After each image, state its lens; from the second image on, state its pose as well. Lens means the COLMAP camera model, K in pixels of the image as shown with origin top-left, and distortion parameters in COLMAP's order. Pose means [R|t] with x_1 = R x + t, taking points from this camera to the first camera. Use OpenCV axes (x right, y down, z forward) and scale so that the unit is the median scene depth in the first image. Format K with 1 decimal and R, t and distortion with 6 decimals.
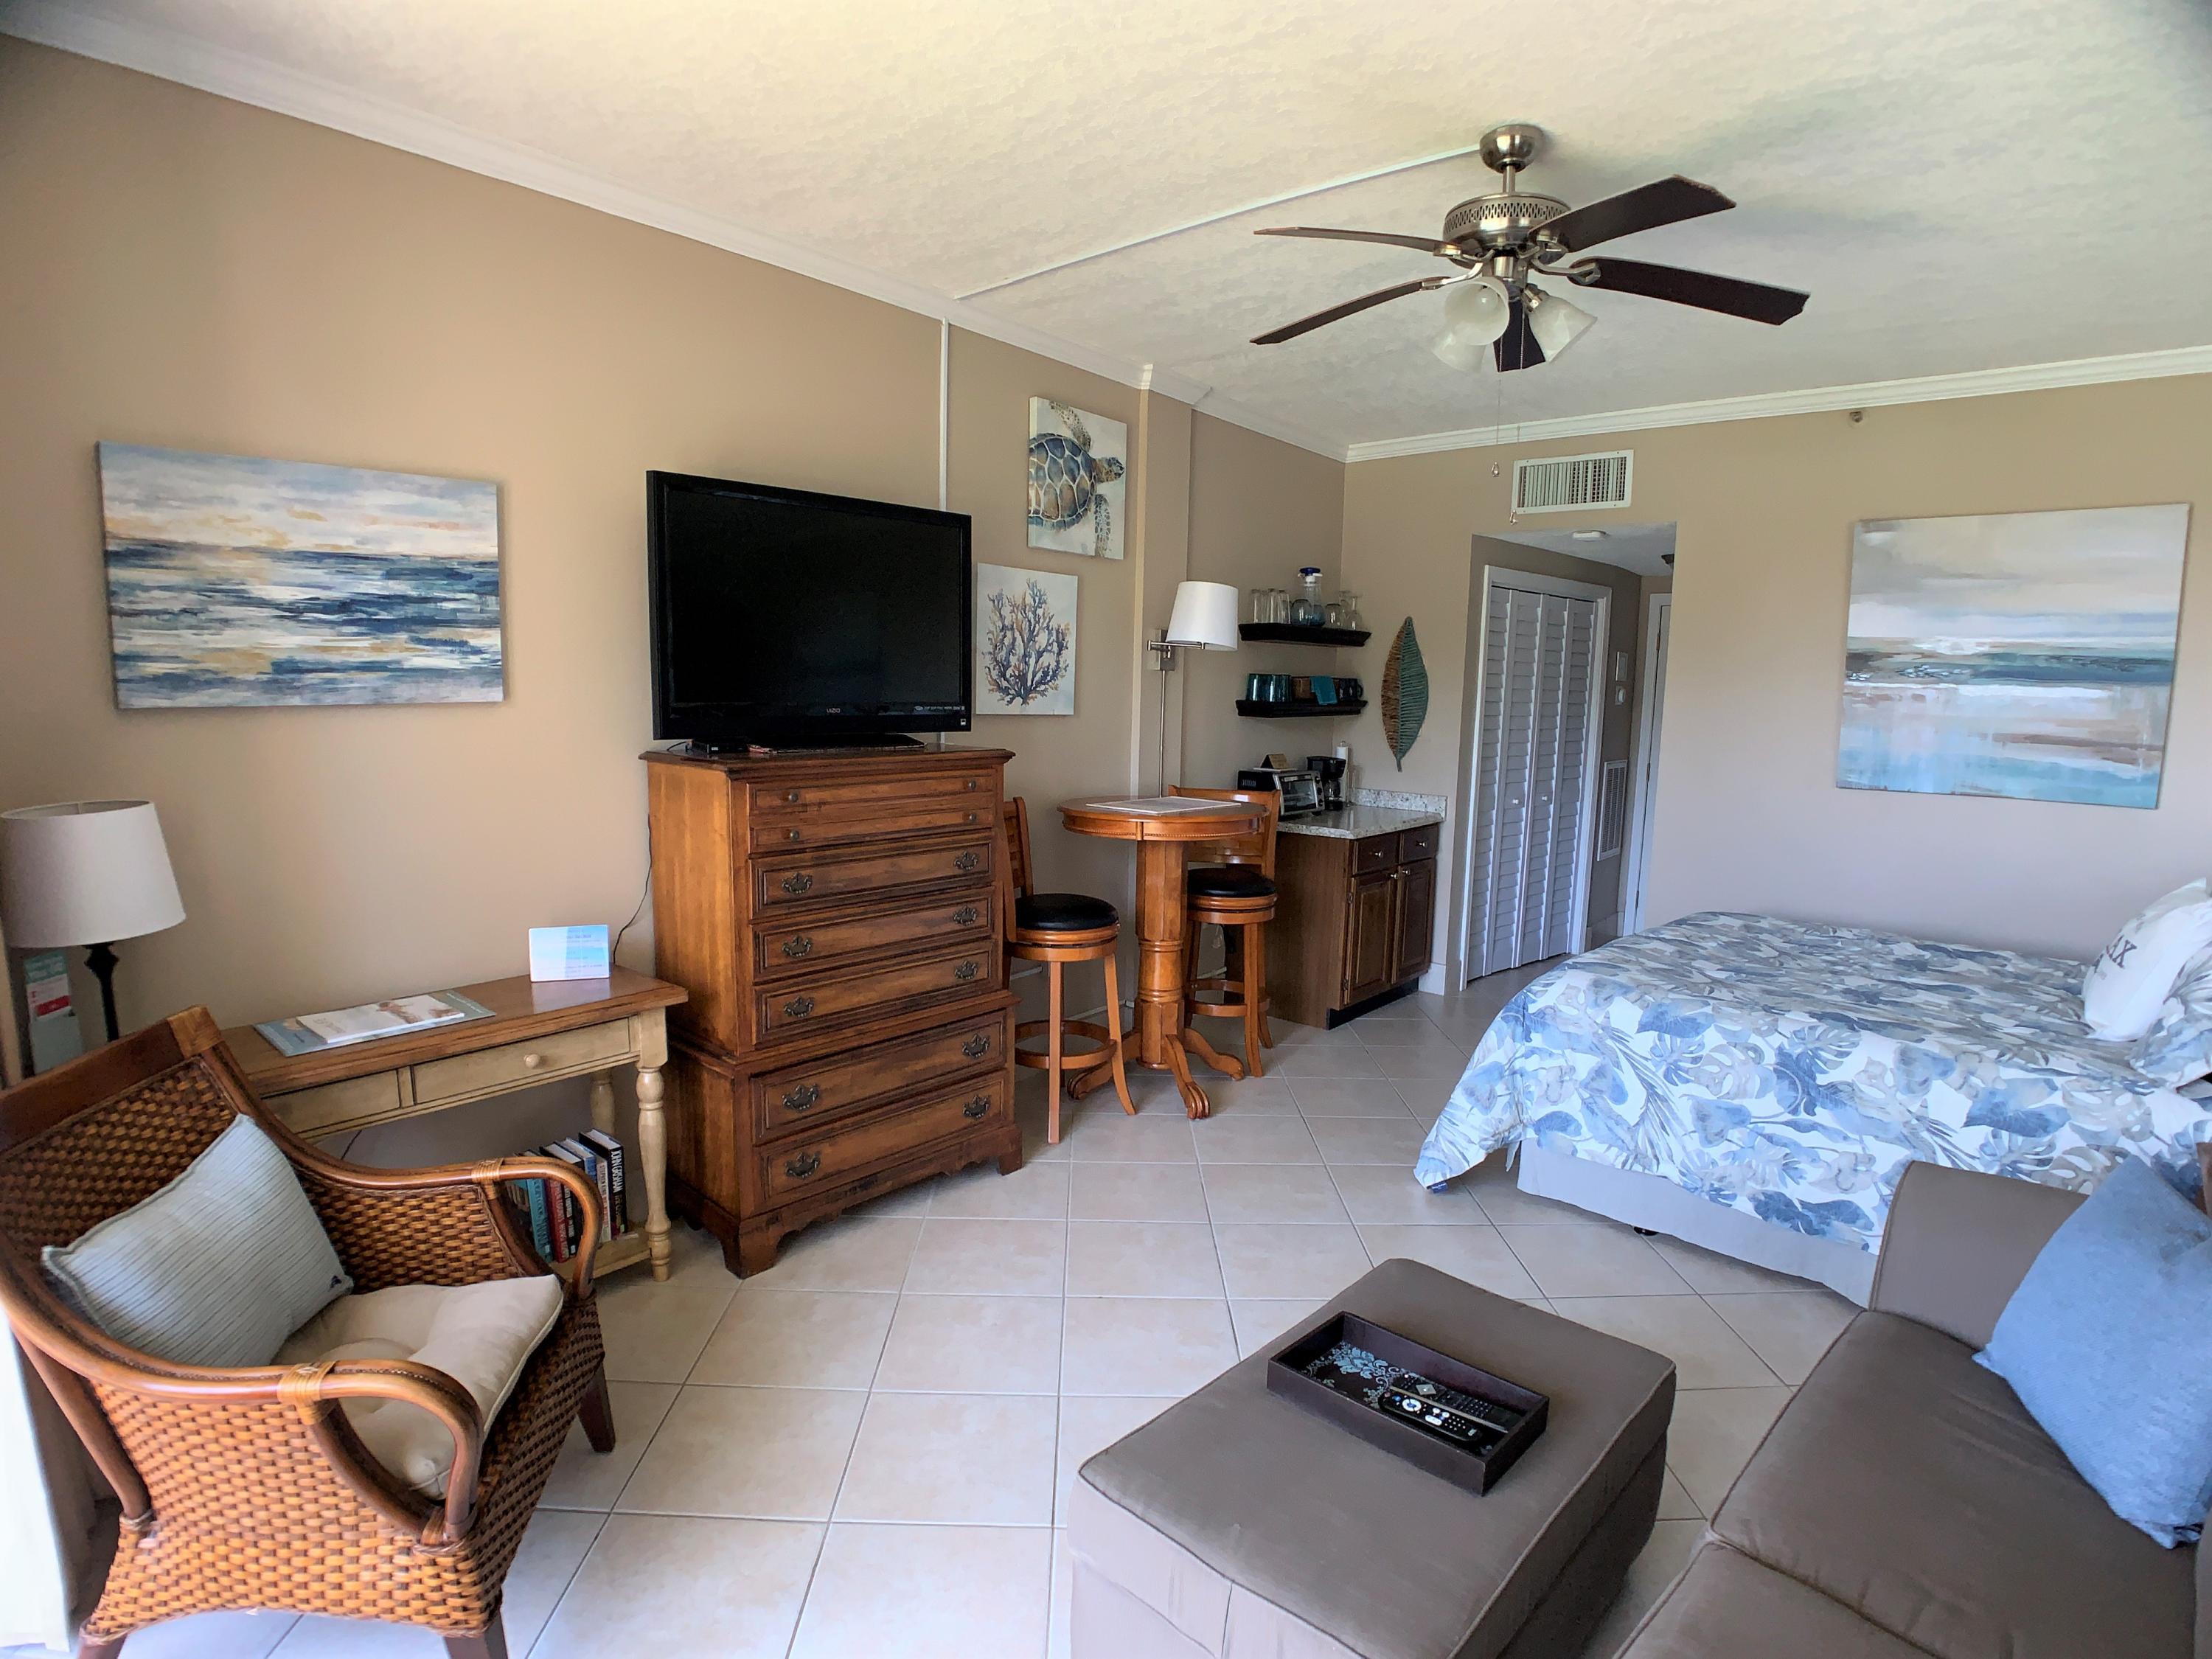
lens RADIAL K [[1151.6, 0, 1109.7], [0, 1151.6, 842.9], [0, 0, 1]] dist [-0.086499, 0.009035]
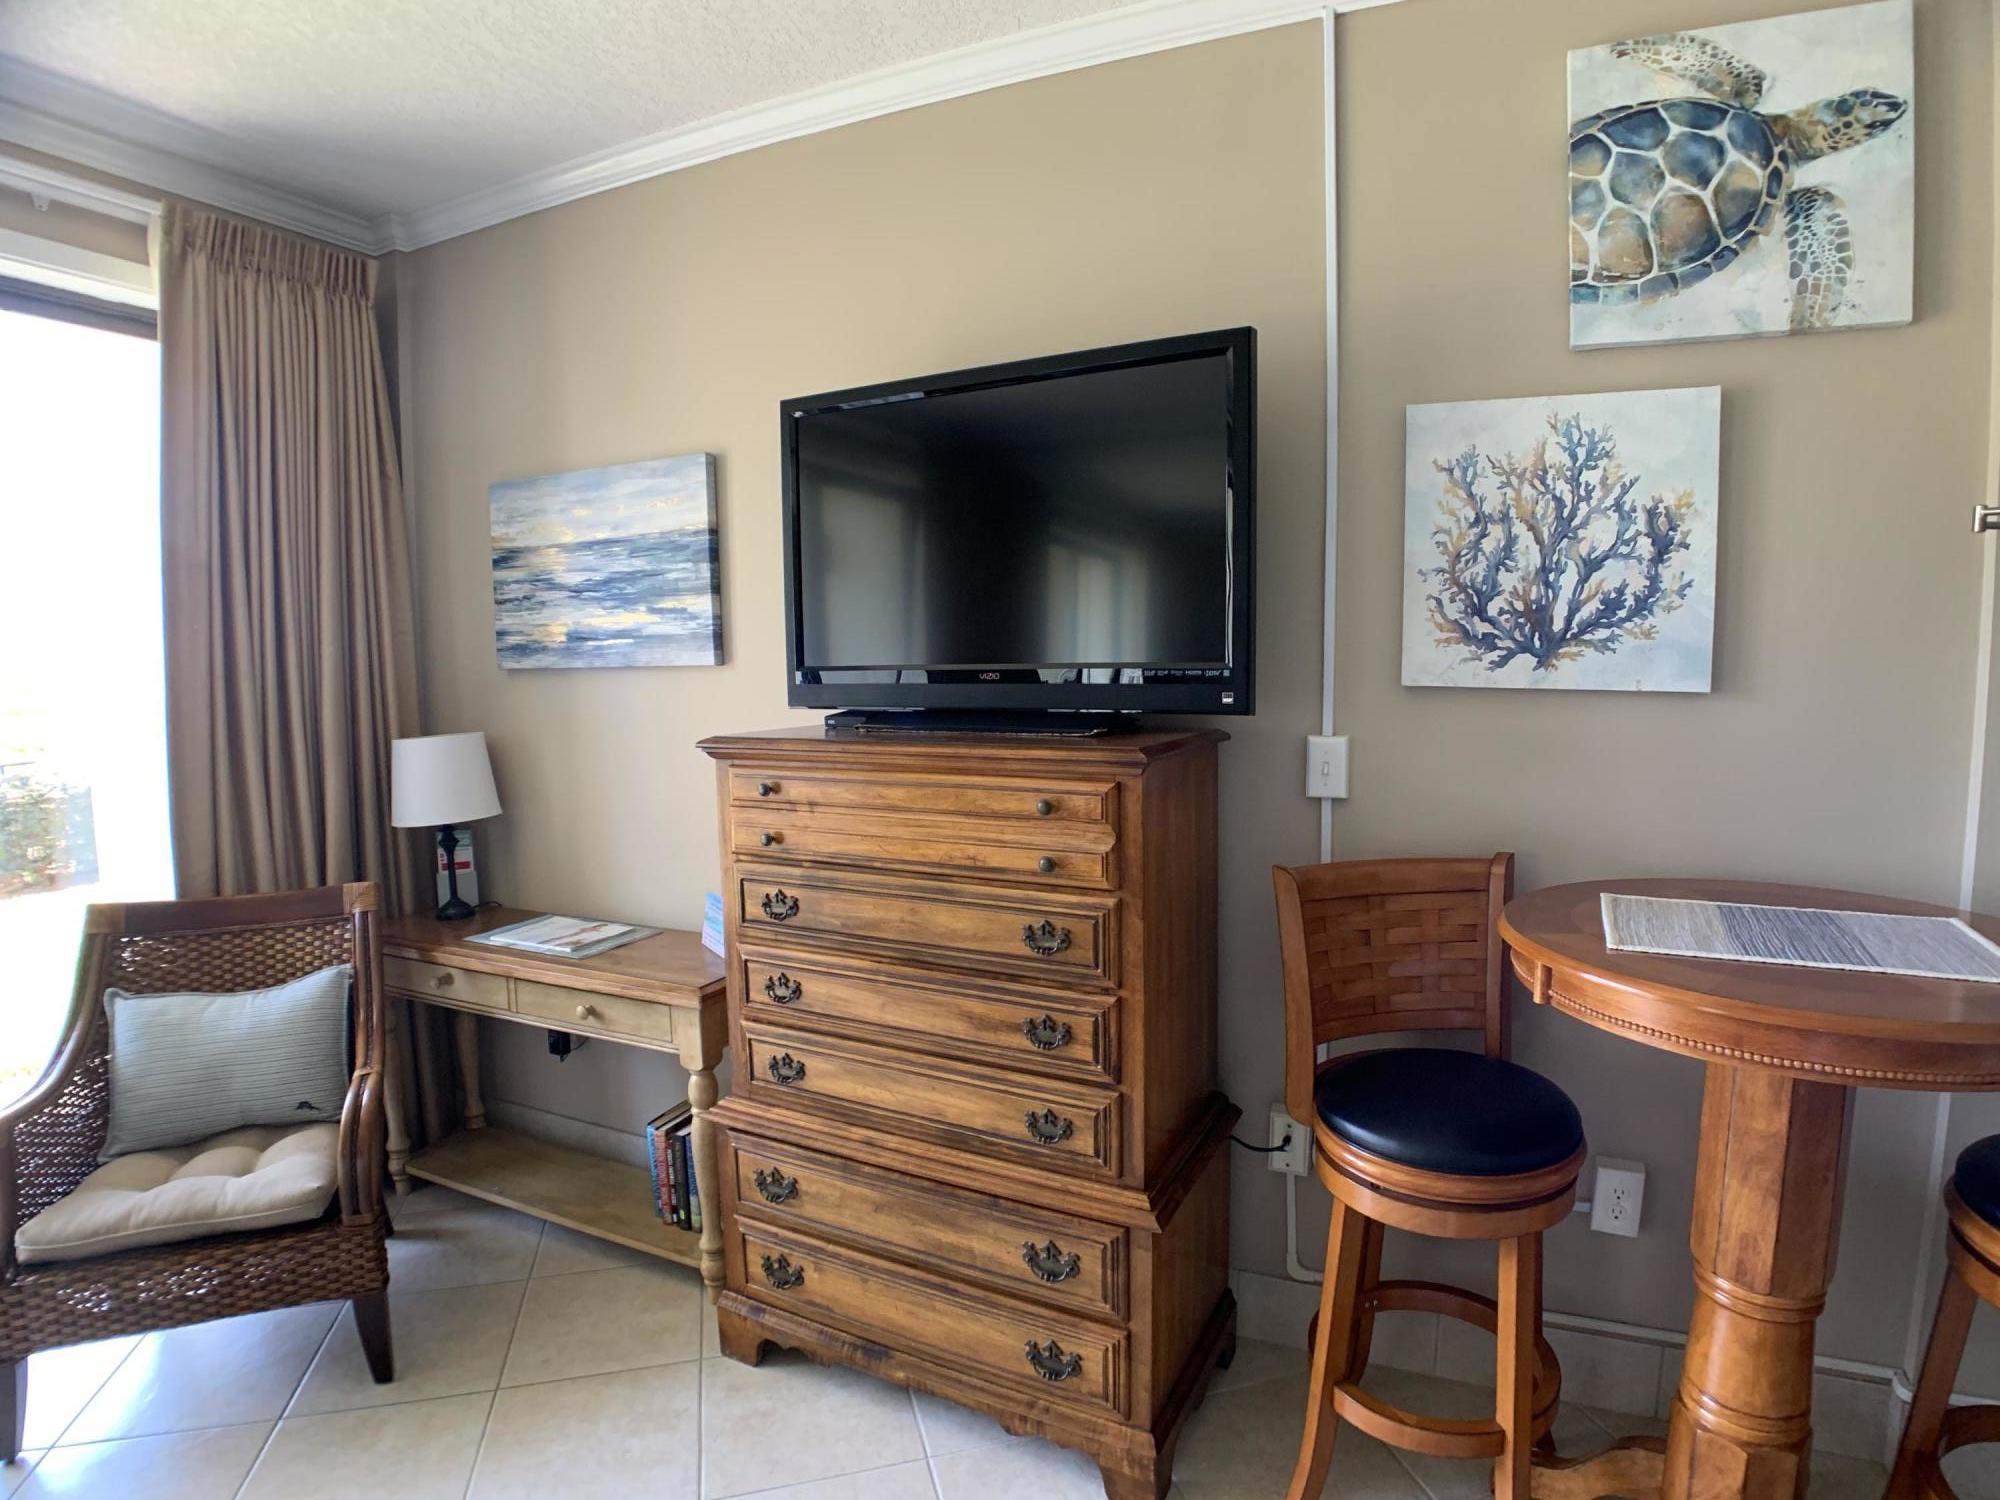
lens RADIAL K [[1041.3, 0, 1030.1], [0, 1041.3, 752.2], [0, 0, 1]] dist [-0.086499, 0.009035]
pose [[0.269265, 0.064220, -0.960923, 0.389916], [-0.117599, 0.992500, 0.033377, -0.098842], [0.955859, 0.104016, 0.274798, 0.901820]]
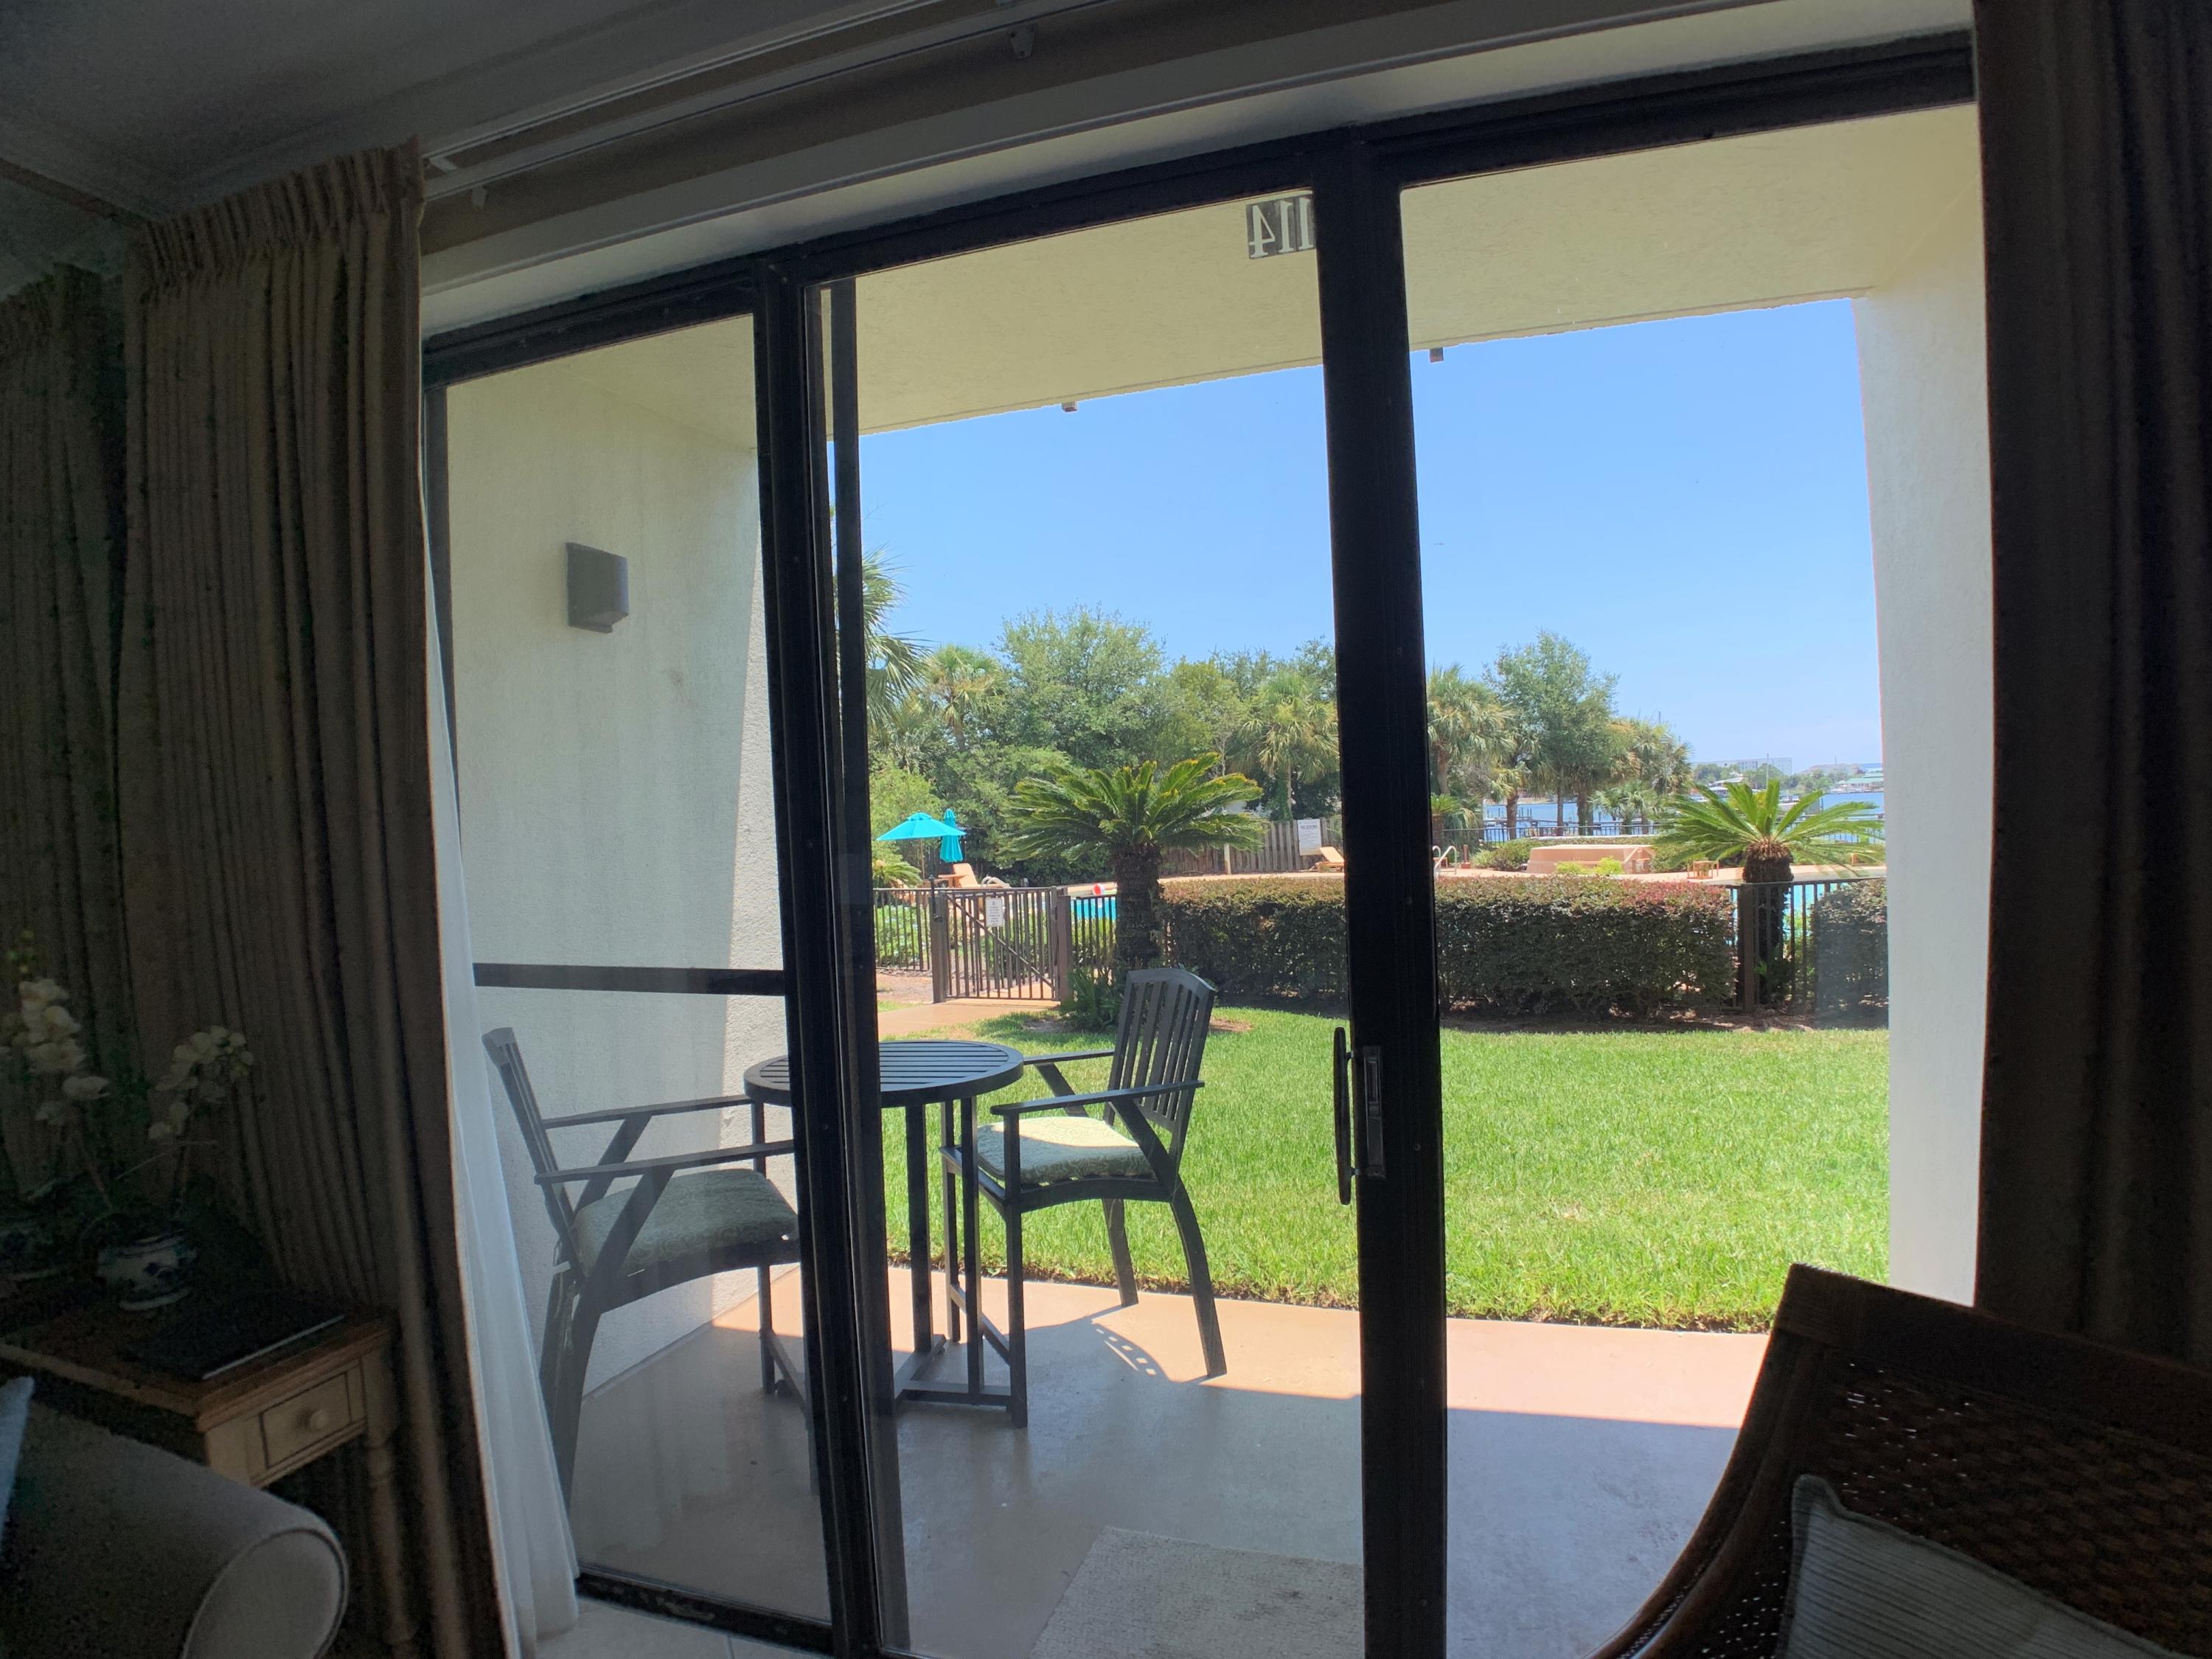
lens RADIAL K [[1151.6, 0, 1102.2], [0, 1151.6, 839.0], [0, 0, 1]] dist [-0.086499, 0.009035]
pose [[-0.910183, 0.027178, -0.413315, -0.107230], [-0.032959, 0.989929, 0.137674, -0.074730], [0.412894, 0.138931, -0.900120, 0.662745]]
